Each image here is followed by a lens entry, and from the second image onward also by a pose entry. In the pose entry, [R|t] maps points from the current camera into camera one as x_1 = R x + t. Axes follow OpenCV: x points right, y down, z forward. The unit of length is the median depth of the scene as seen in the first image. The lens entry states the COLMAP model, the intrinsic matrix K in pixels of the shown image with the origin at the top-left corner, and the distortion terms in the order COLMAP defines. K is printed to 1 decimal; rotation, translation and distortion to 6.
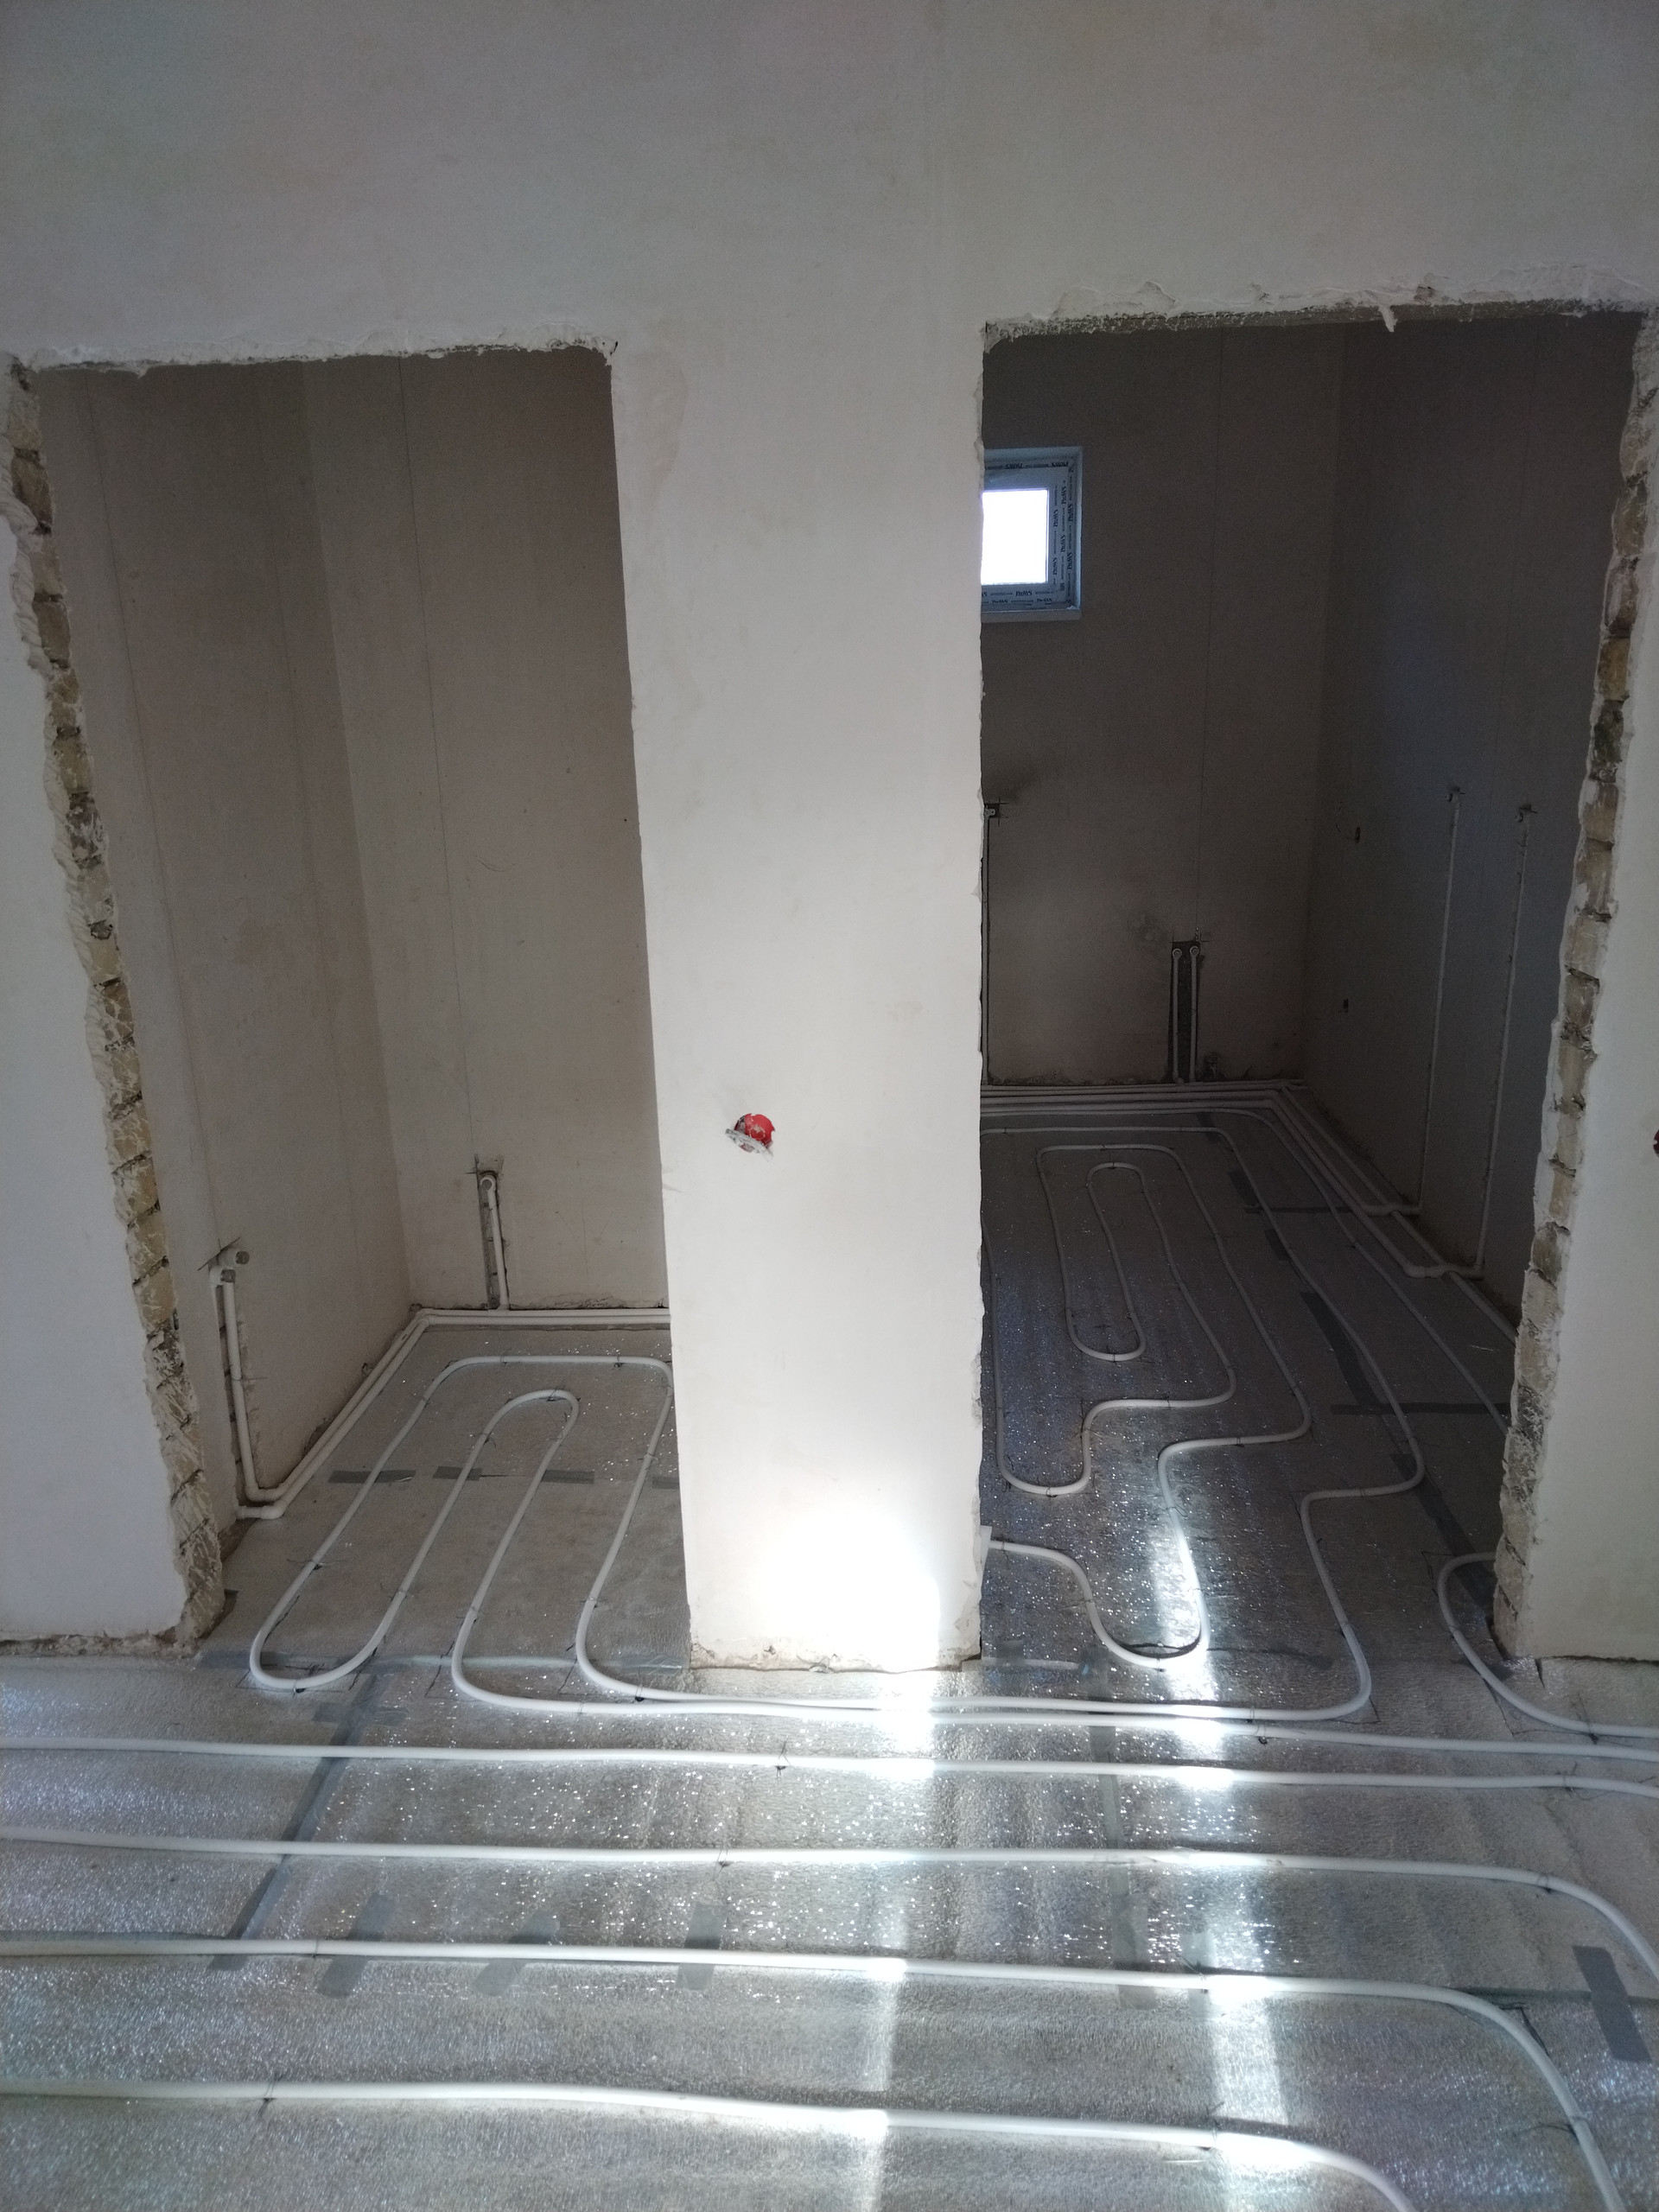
lens RADIAL K [[1510.1, 0, 837.0], [0, 1510.1, 1104.4], [0, 0, 1]] dist [0.008523, -0.003273]
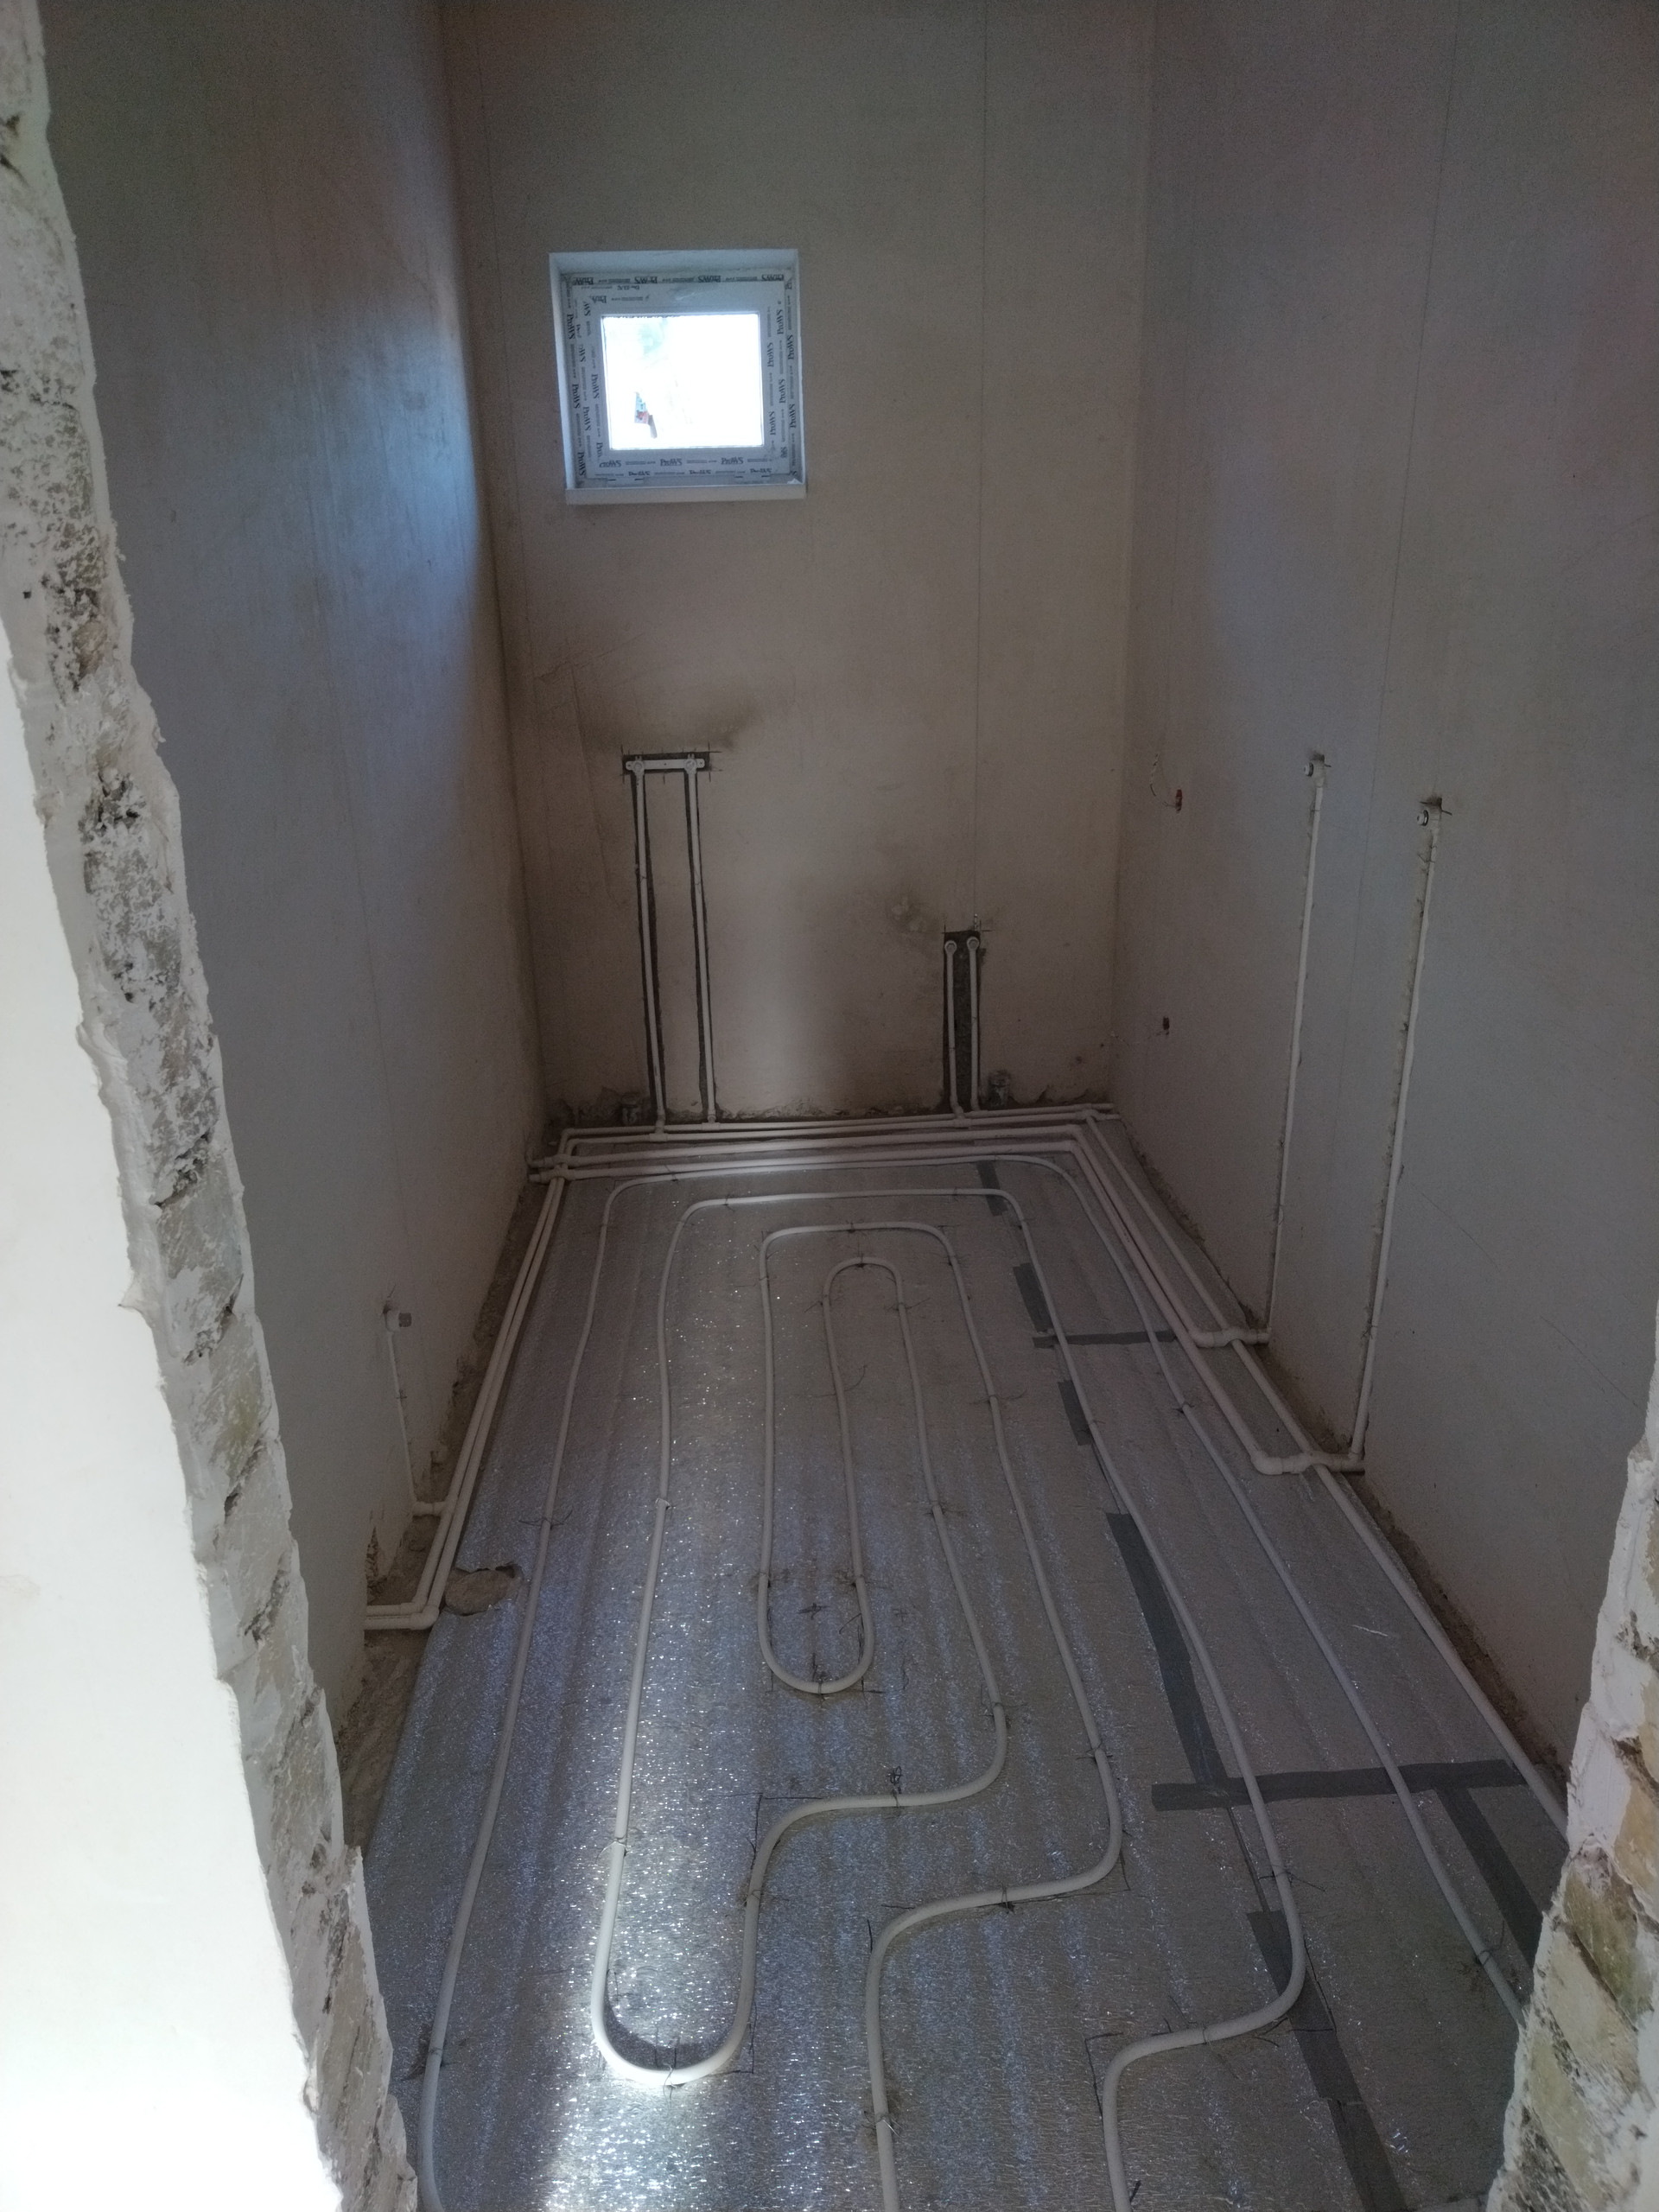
lens RADIAL K [[1510.1, 0, 821.6], [0, 1510.1, 1101.7], [0, 0, 1]] dist [0.008523, -0.003273]
pose [[0.994355, -0.035145, 0.100115, 0.086043], [0.027797, 0.996880, 0.073874, -0.085266], [-0.102399, -0.070675, 0.992230, 0.257640]]
